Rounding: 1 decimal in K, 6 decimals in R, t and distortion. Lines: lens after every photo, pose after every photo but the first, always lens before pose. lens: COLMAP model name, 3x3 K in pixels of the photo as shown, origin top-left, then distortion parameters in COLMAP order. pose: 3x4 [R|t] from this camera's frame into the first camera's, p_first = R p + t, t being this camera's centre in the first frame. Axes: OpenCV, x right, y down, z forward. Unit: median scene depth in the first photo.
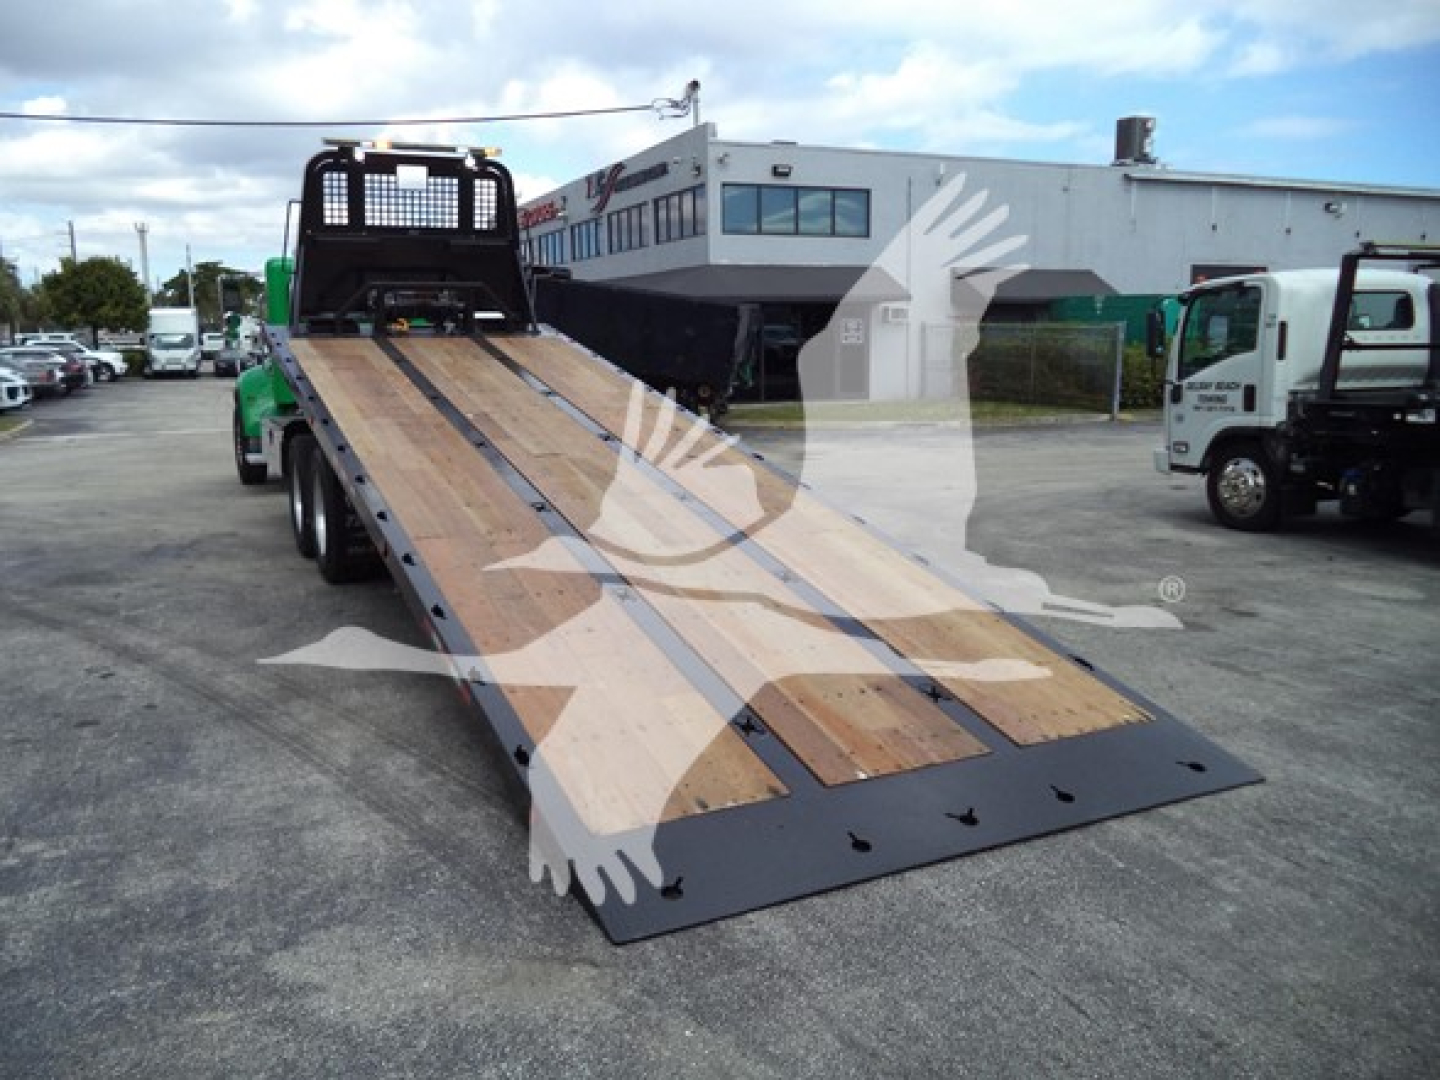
lens RADIAL K [[1152.2, 0, 739.4], [0, 1152.2, 541.0], [0, 0, 1]] dist [-0.032384, 0.010382]
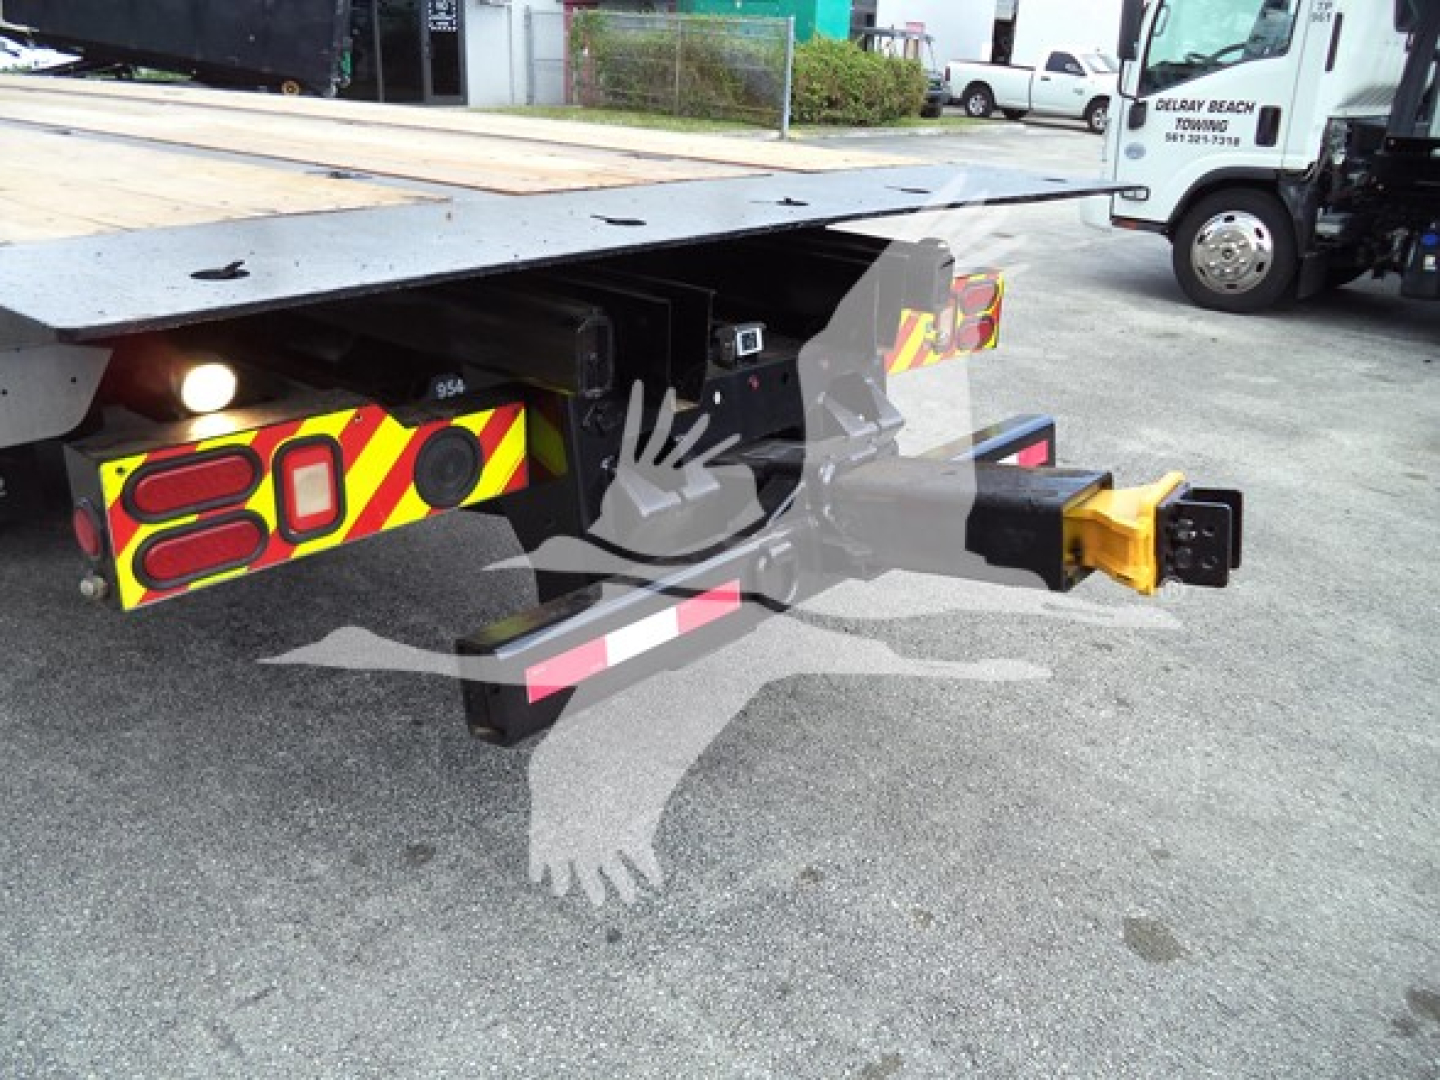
lens RADIAL K [[1144.1, 0, 733.3], [0, 1144.1, 553.4], [0, 0, 1]] dist [-0.037388, 0.002450]
pose [[0.919609, -0.117347, 0.374898, -0.146962], [0.019979, 0.967077, 0.253699, -0.048328], [-0.392326, -0.225814, 0.891677, 0.408718]]
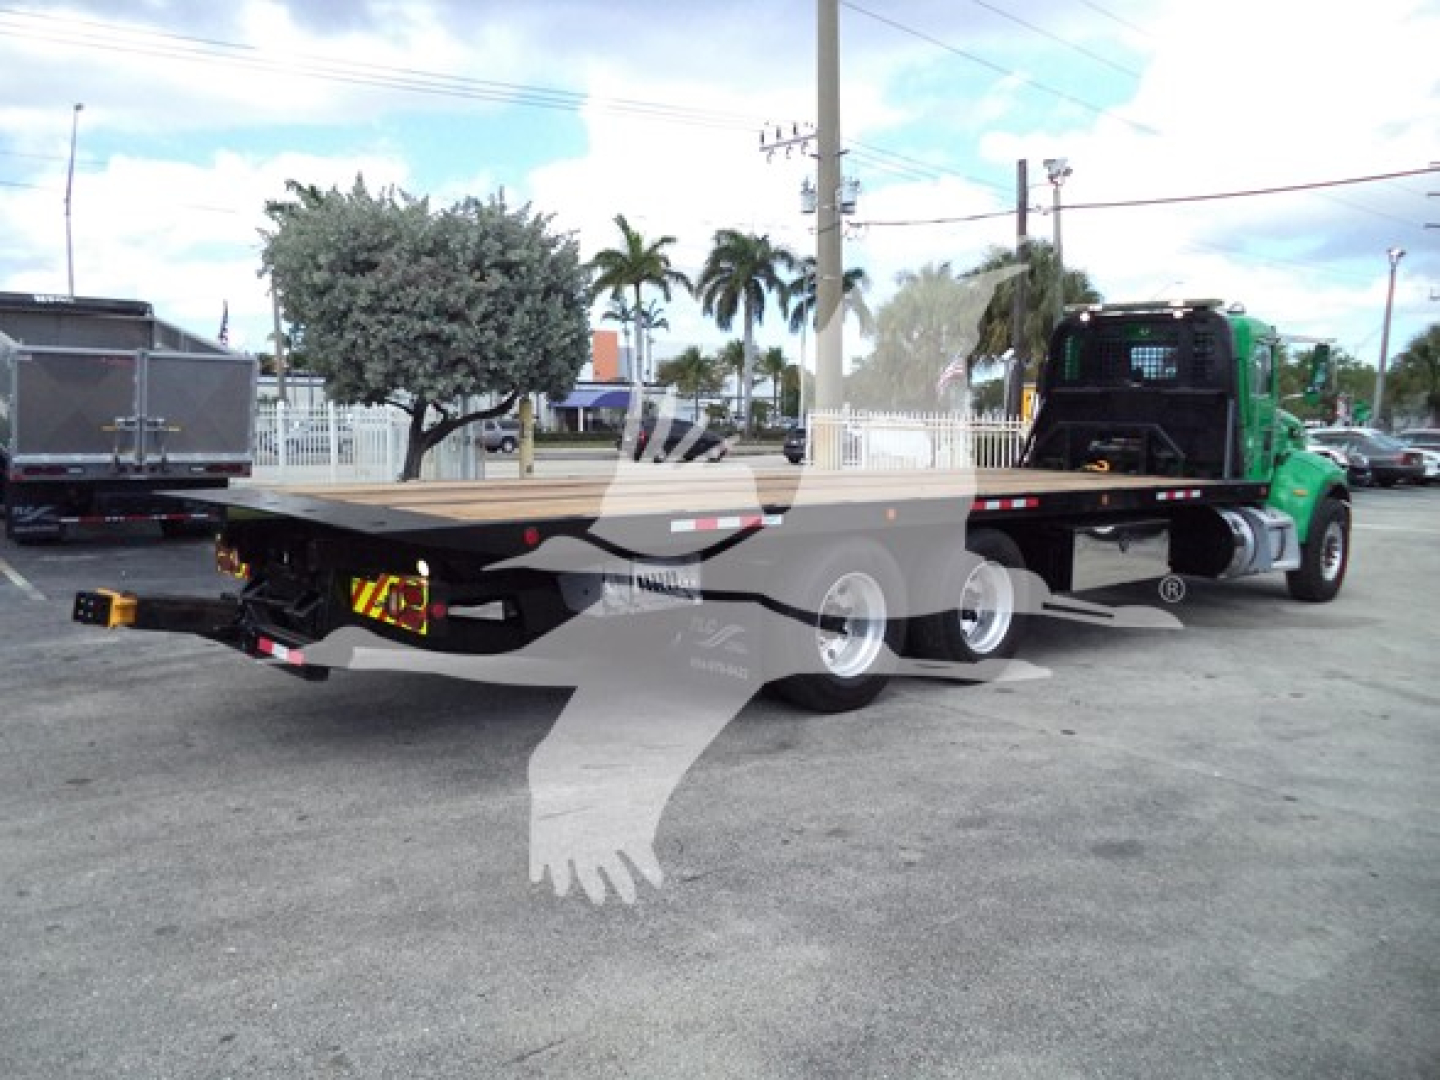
lens RADIAL K [[1120.1, 0, 724.7], [0, 1120.1, 555.4], [0, 0, 1]] dist [-0.031192, 0.004074]
pose [[0.308847, 0.131281, -0.942008, 0.476134], [-0.180514, 0.980517, 0.077464, -0.109789], [0.933825, 0.146121, 0.326527, 0.620473]]
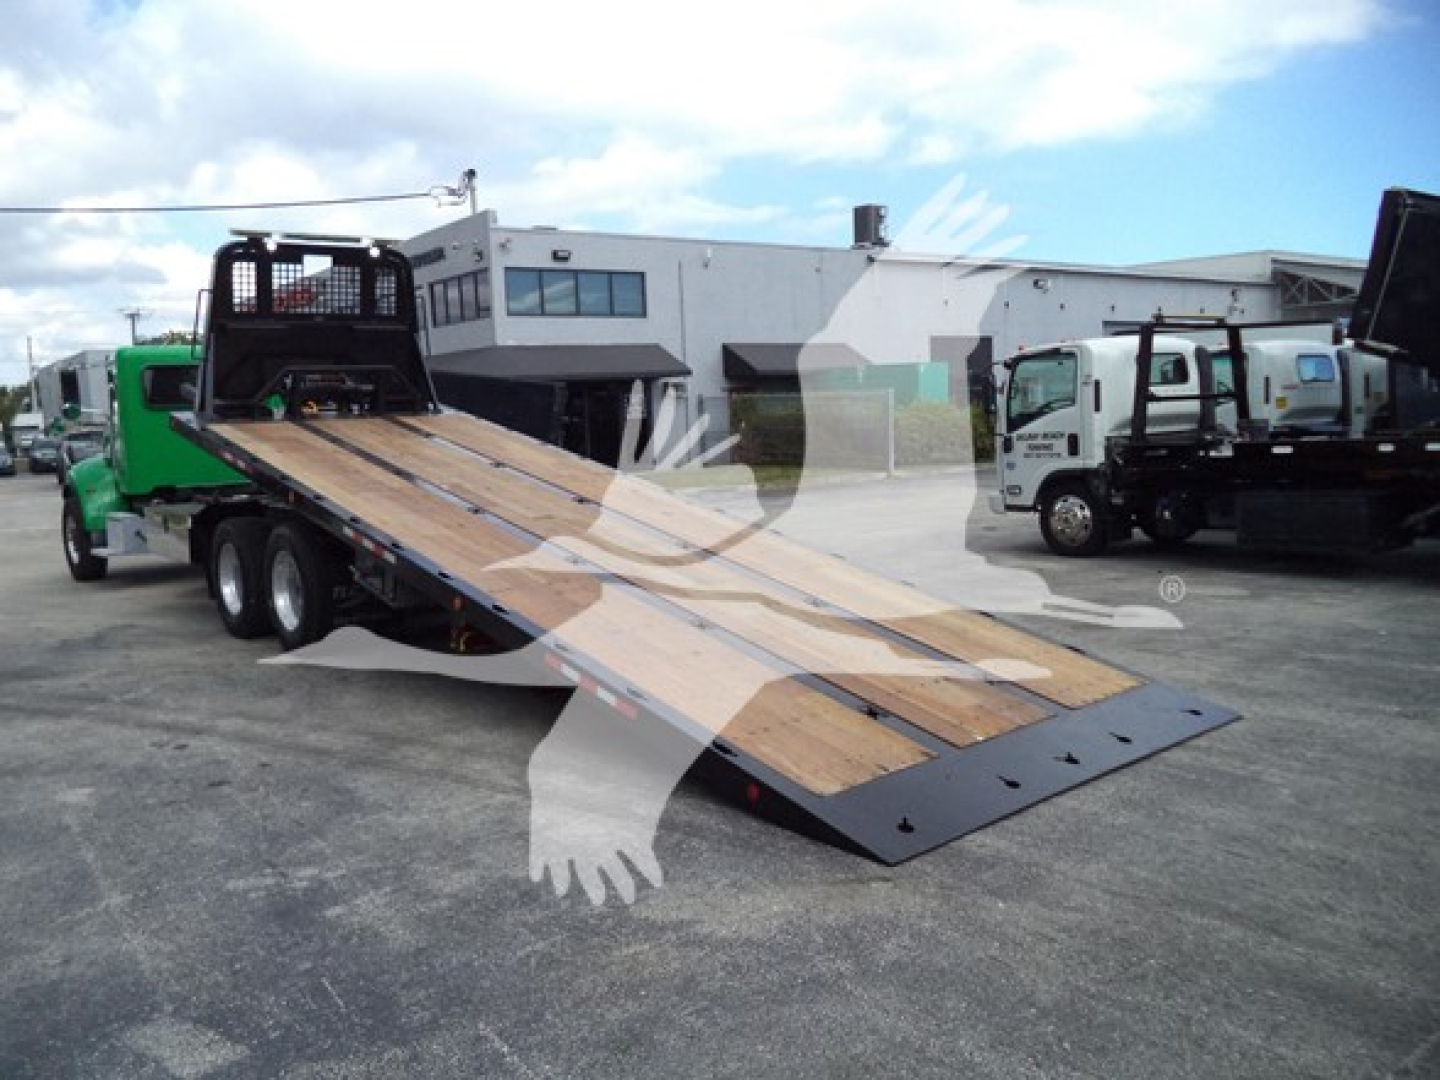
lens RADIAL K [[1144.1, 0, 733.3], [0, 1144.1, 553.4], [0, 0, 1]] dist [-0.037388, 0.002450]
pose [[0.972494, -0.060949, 0.224811, -0.159040], [0.072996, 0.996286, -0.045661, 0.014861], [-0.221193, 0.060815, 0.973332, -0.063807]]
